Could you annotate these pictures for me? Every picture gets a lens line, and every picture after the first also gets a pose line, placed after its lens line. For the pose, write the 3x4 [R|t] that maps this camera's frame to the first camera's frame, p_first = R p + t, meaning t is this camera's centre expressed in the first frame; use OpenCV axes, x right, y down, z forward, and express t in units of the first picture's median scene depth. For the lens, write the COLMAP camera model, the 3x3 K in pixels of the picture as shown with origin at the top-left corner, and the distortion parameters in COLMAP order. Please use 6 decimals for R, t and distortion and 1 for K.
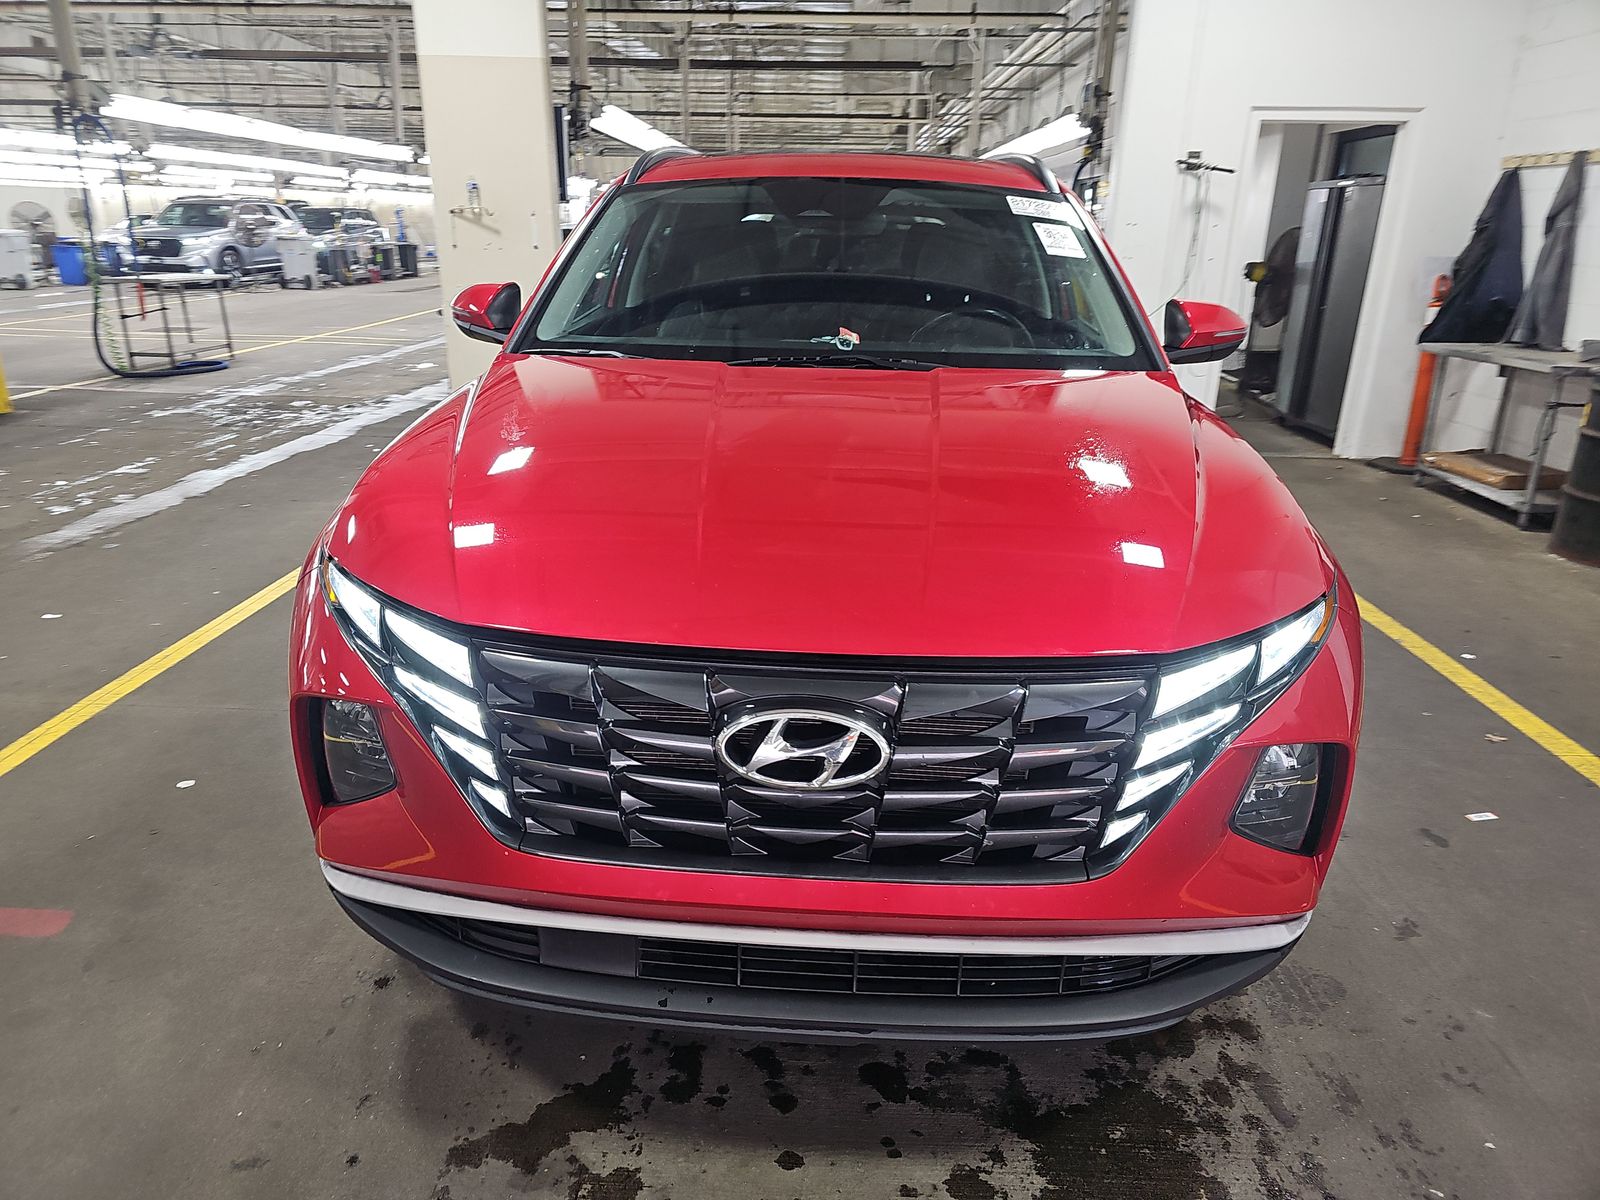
lens RADIAL K [[1068.2, 0, 798.9], [0, 1068.2, 602.9], [0, 0, 1]] dist [0.026646, -0.012129]
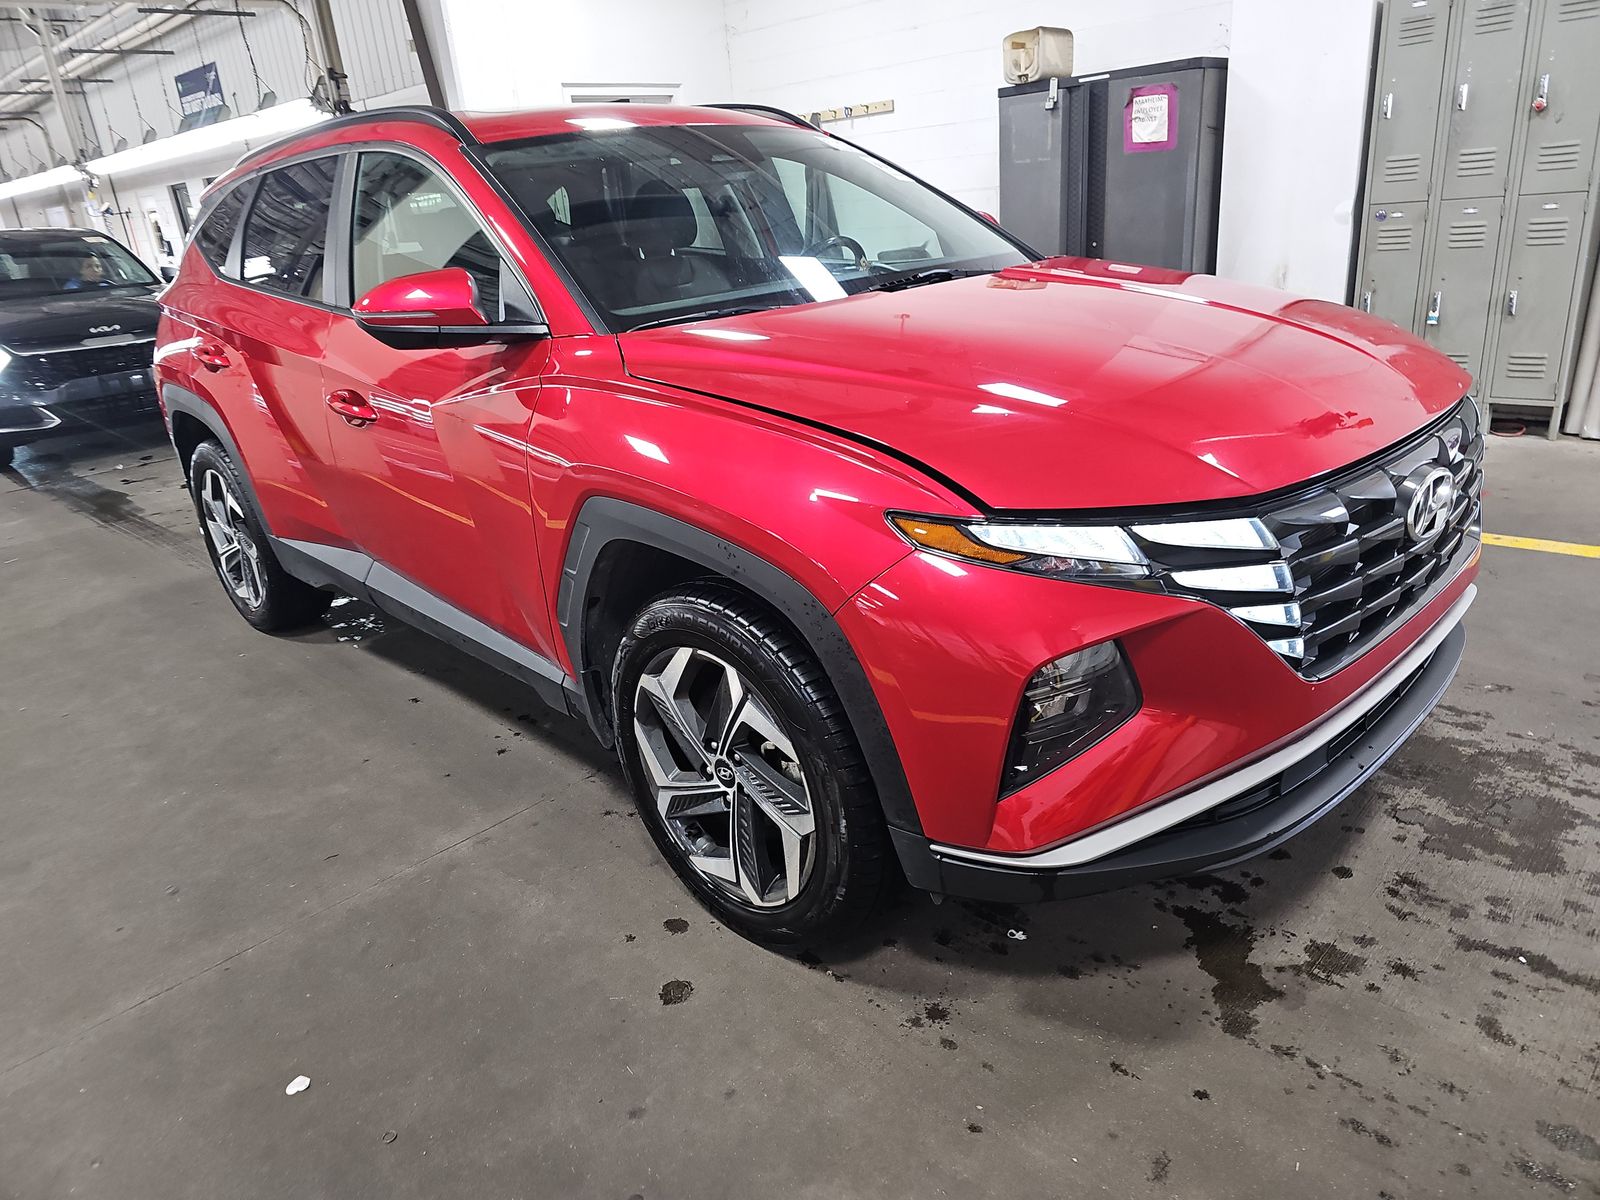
lens RADIAL K [[1068.2, 0, 797.0], [0, 1068.2, 600.2], [0, 0, 1]] dist [0.026646, -0.012129]
pose [[0.662474, -0.323910, 0.675433, -1.123336], [0.327115, 0.936255, 0.128150, -0.130691], [-0.673887, 0.136048, 0.726201, 0.473746]]
